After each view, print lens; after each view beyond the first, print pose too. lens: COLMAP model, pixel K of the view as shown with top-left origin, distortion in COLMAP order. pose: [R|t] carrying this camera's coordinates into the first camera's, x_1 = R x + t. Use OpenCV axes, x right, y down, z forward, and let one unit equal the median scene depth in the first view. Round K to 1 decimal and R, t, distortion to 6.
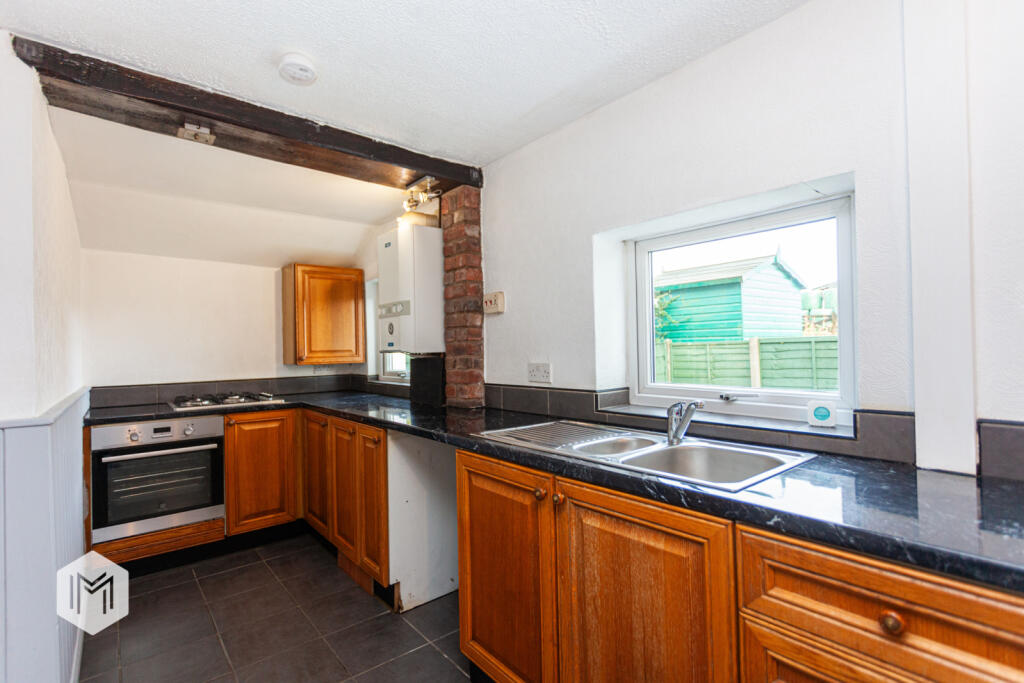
lens RADIAL K [[477.4, 0, 511.0], [0, 477.4, 343.2], [0, 0, 1]] dist [0.000311, -0.001735]
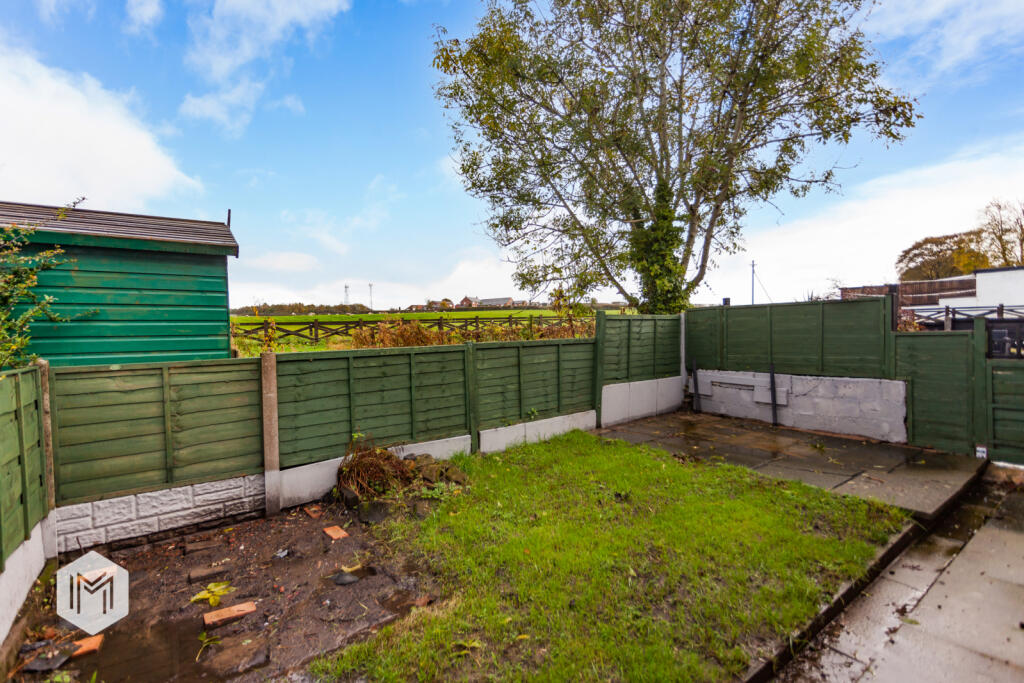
lens RADIAL K [[477.4, 0, 510.7], [0, 477.4, 343.2], [0, 0, 1]] dist [0.000311, -0.001735]
pose [[0.049456, 0.005656, 0.998760, -0.043102], [0.013394, 0.999890, -0.006326, -0.008563], [-0.998687, 0.013690, 0.049374, 0.356005]]
